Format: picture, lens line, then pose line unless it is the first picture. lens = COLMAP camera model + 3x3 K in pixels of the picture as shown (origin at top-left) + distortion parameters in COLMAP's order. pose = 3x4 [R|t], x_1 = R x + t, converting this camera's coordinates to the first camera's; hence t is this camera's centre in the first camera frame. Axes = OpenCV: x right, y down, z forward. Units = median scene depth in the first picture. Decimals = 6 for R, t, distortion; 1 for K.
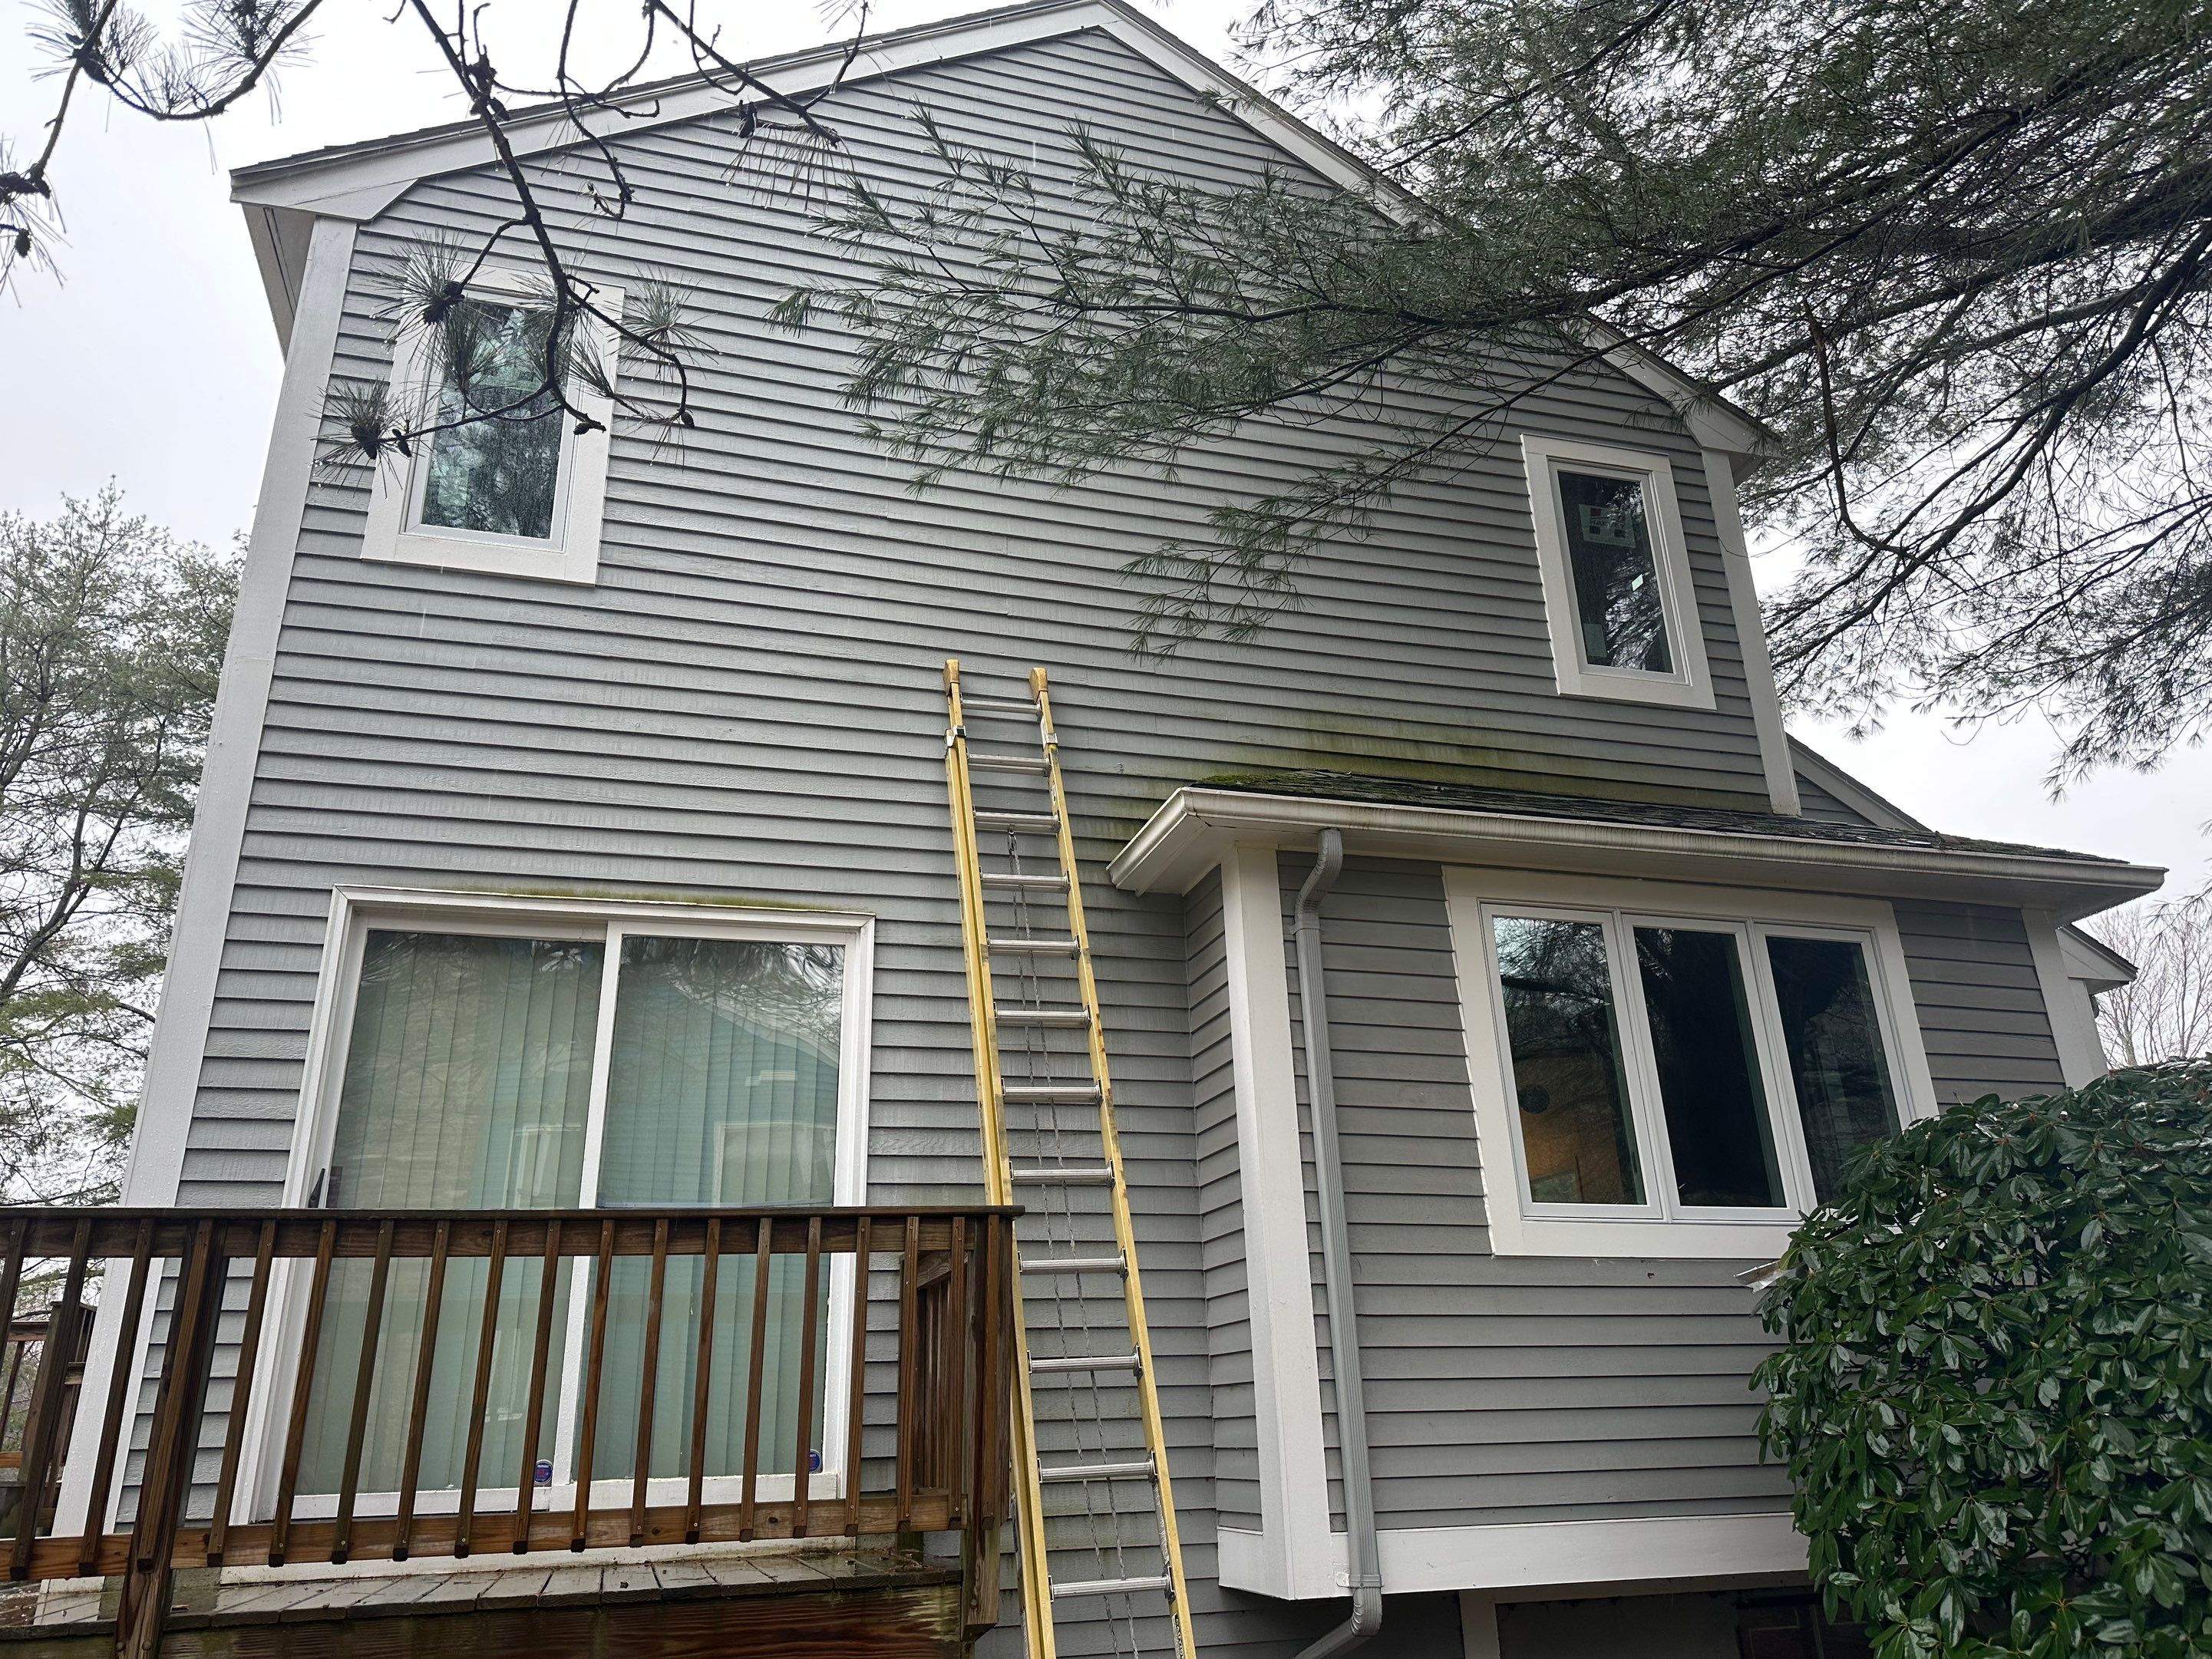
lens RADIAL K [[1530.3, 0, 1103.8], [0, 1530.3, 865.8], [0, 0, 1]] dist [0.023763, -0.055807]
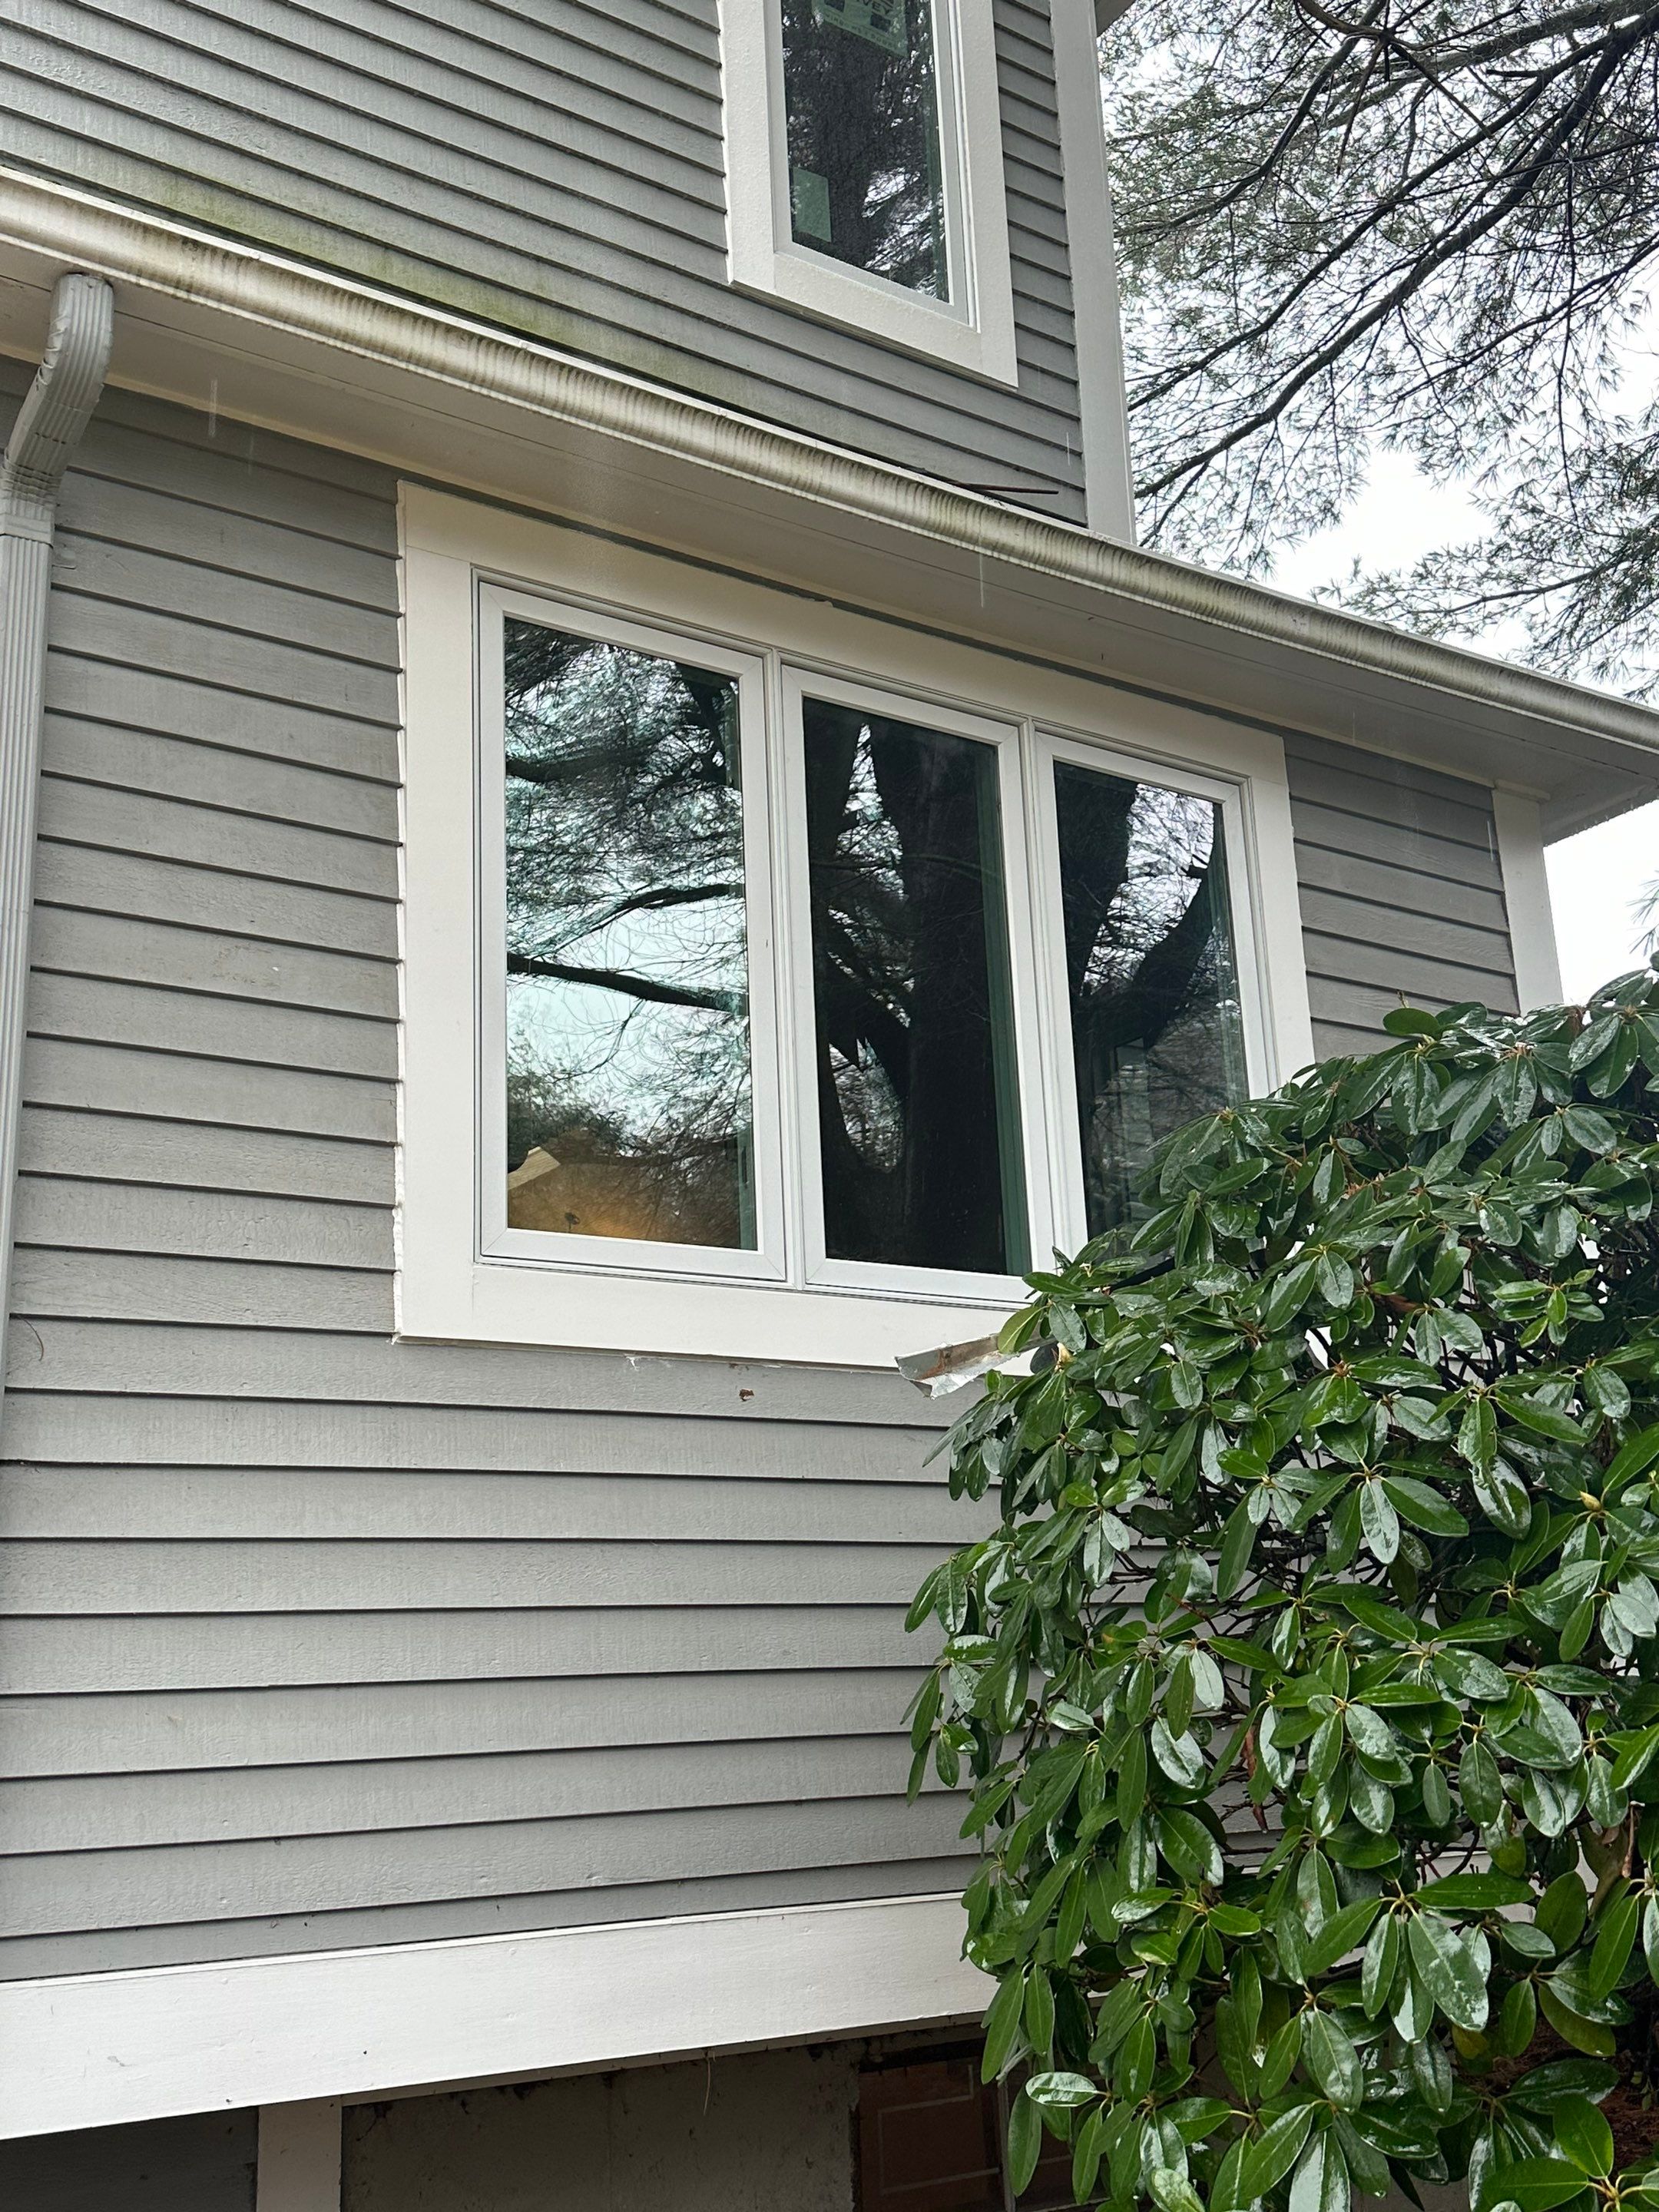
lens RADIAL K [[2281.2, 0, 829.5], [0, 2281.2, 1106.0], [0, 0, 1]] dist [0.096358, -0.351545]
pose [[0.950093, 0.074248, 0.303003, 0.216227], [-0.100460, 0.992345, 0.071834, 0.168146], [-0.295350, -0.098688, 0.950279, 0.453122]]
